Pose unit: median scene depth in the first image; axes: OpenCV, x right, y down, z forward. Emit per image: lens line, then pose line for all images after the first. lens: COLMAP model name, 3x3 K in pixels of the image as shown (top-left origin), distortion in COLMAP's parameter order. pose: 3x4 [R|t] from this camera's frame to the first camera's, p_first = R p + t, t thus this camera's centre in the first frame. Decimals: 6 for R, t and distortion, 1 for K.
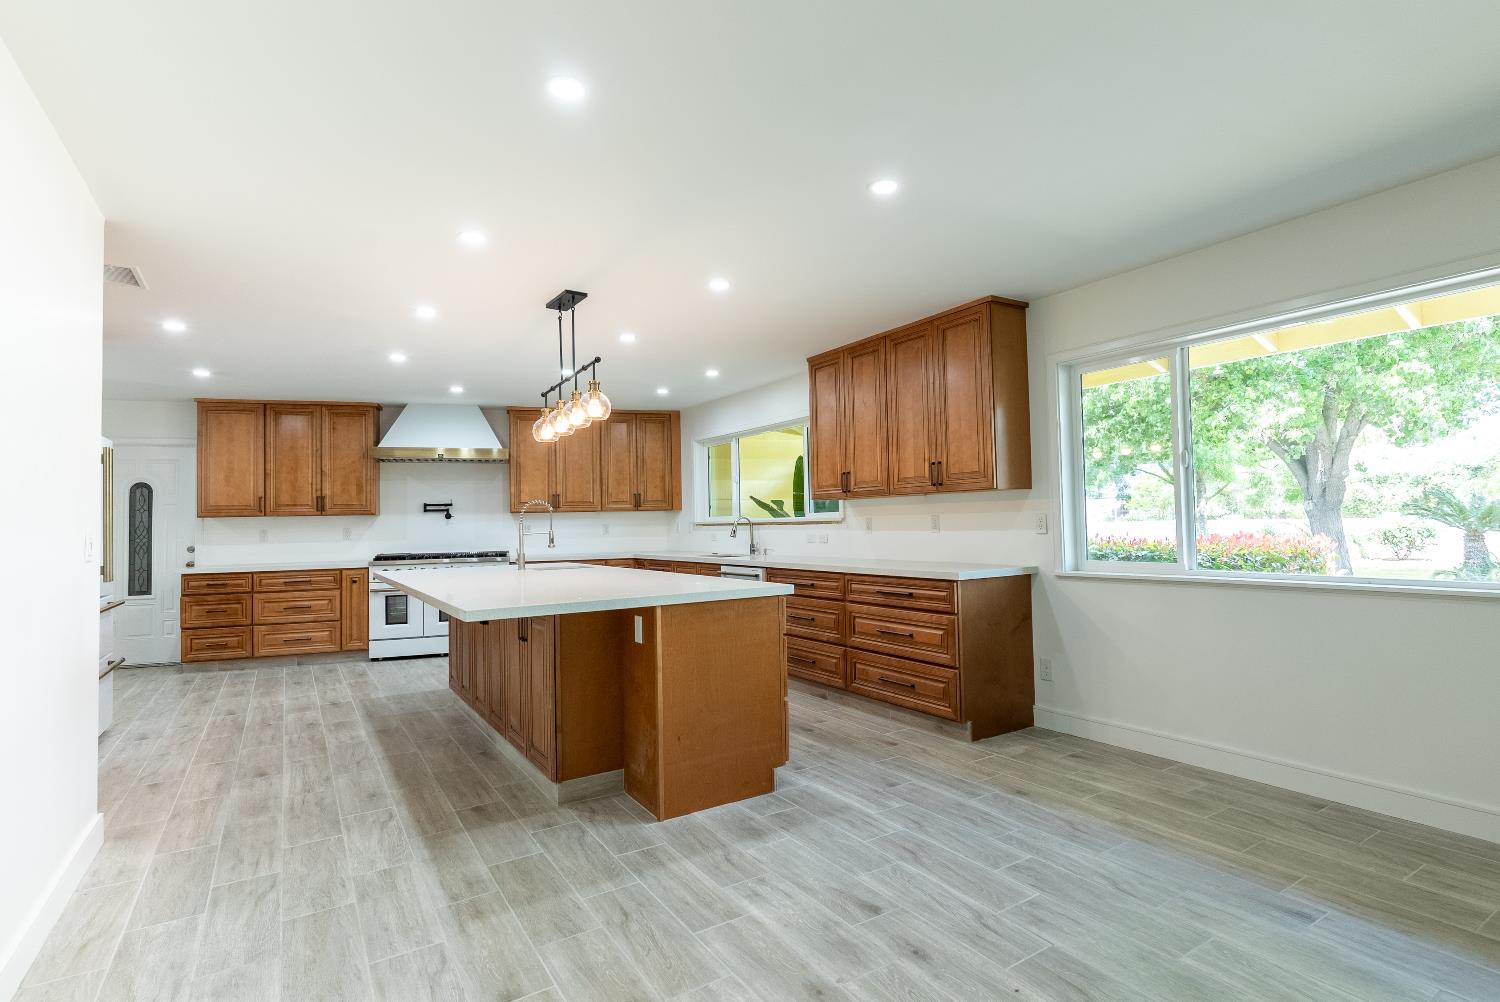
lens RADIAL K [[734.2, 0, 750.5], [0, 734.2, 494.0], [0, 0, 1]] dist [-0.000433, 0.000610]
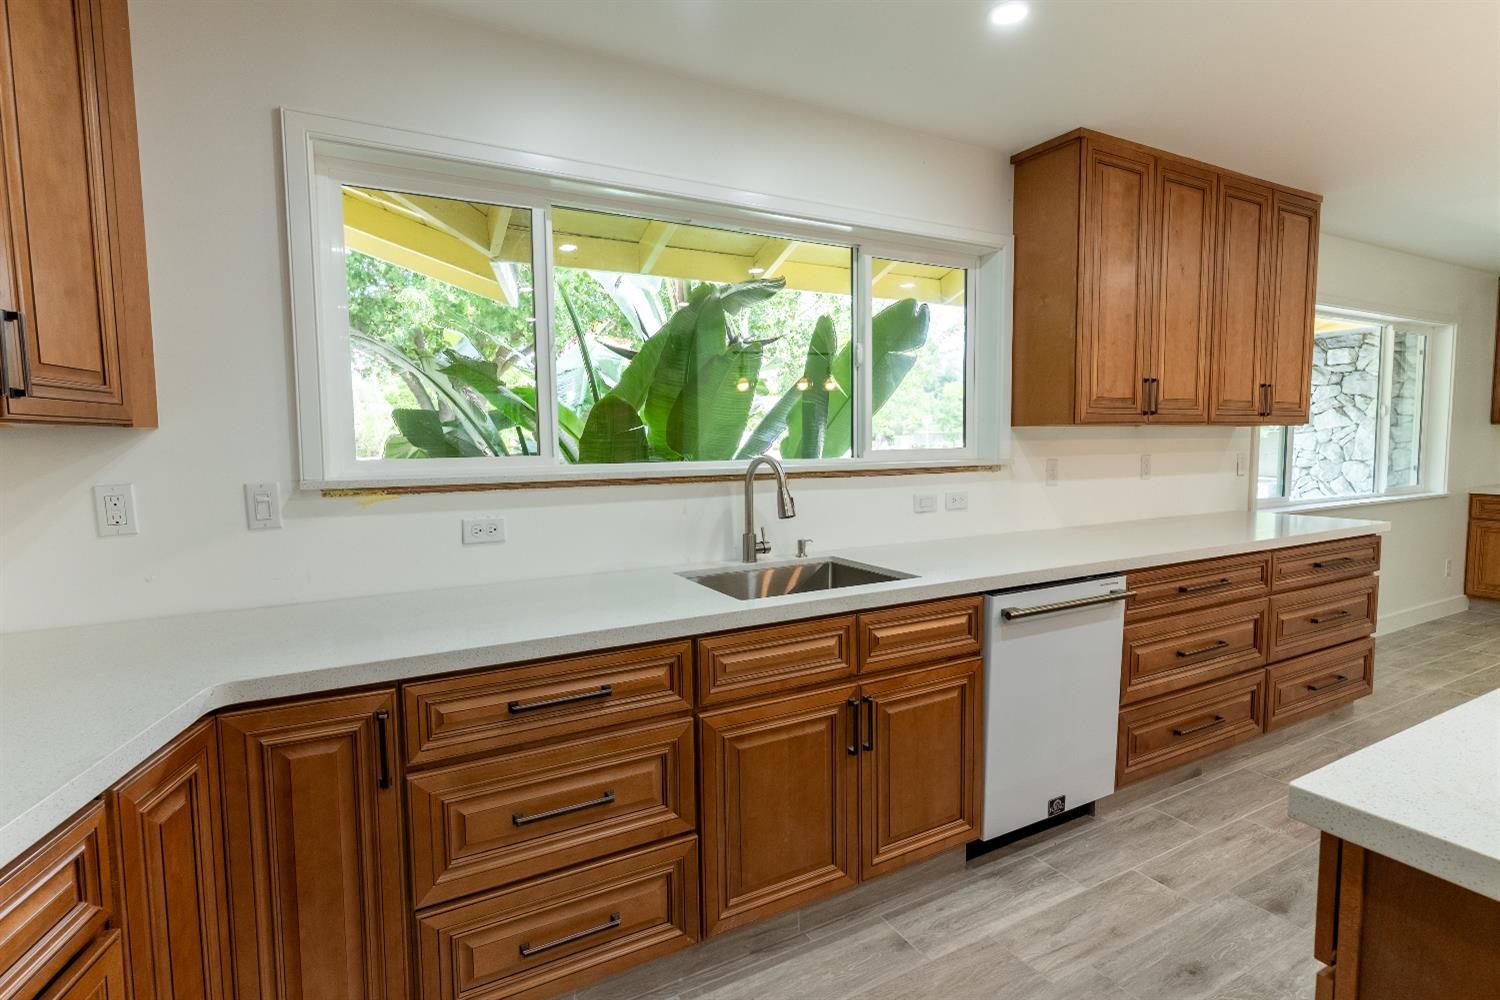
lens RADIAL K [[721.0, 0, 750.0], [0, 721.0, 500.0], [0, 0, 1]] dist [0.001569, 0.000550]
pose [[0.069225, -0.057931, 0.995918, -0.354017], [-0.028394, 0.997794, 0.060014, 0.030817], [-0.997197, -0.032433, 0.067428, 0.991432]]
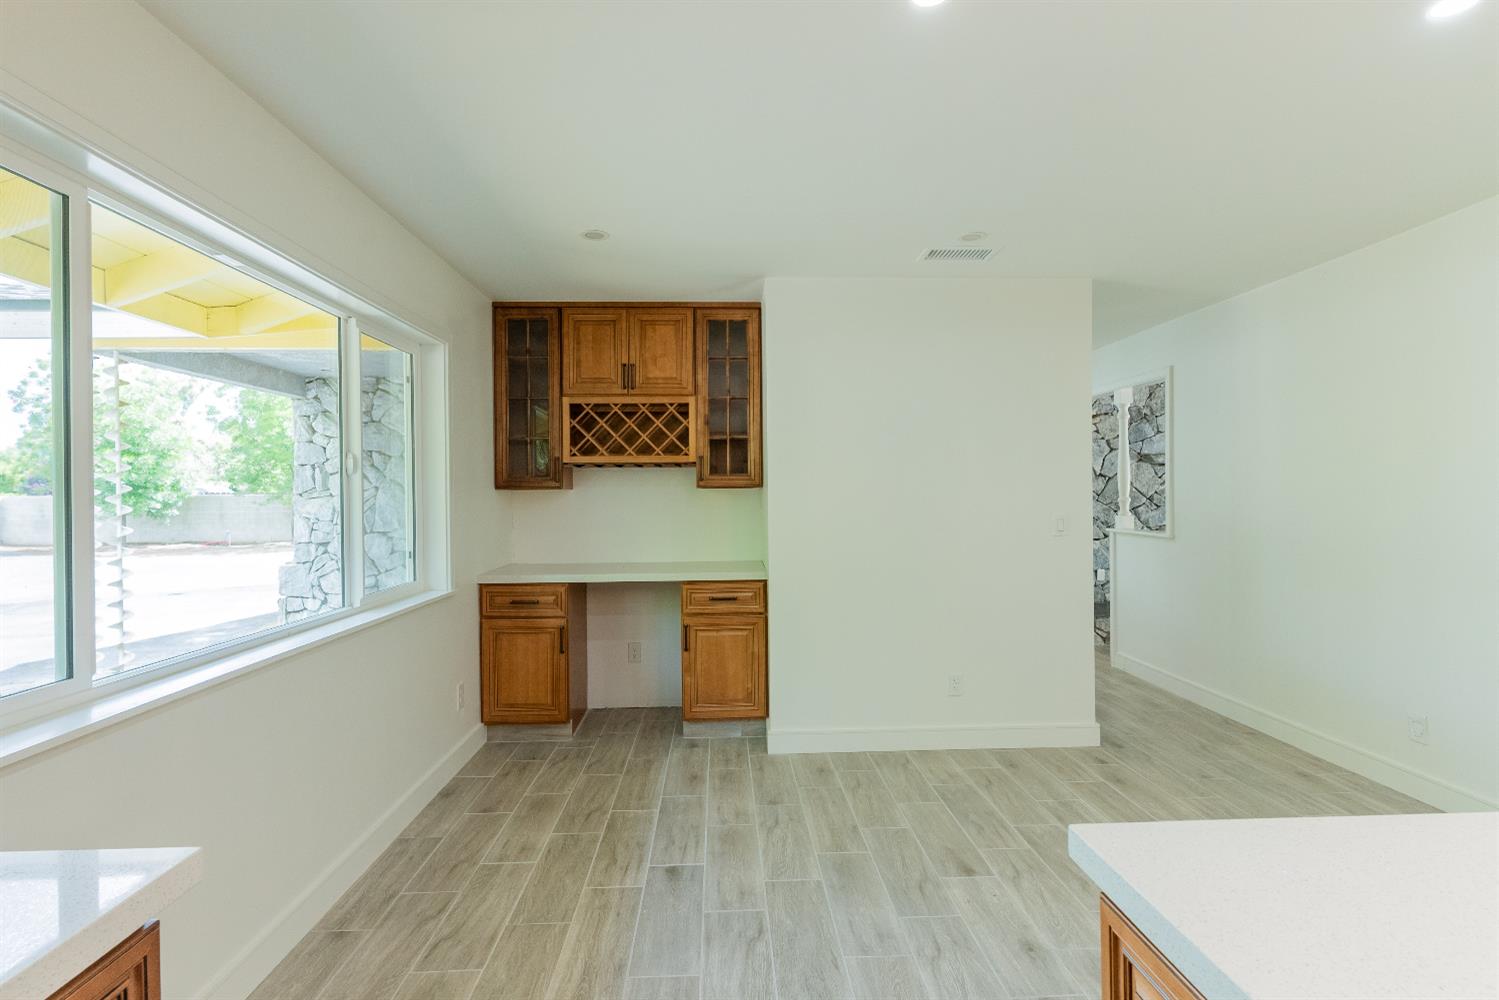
lens RADIAL K [[733.7, 0, 750.0], [0, 733.7, 493.0], [0, 0, 1]] dist [-0.000433, 0.000610]
pose [[-0.867063, 0.031285, 0.497215, 0.009689], [0.008641, 0.998821, -0.047779, 0.006018], [-0.498123, -0.037131, -0.866311, 0.659595]]
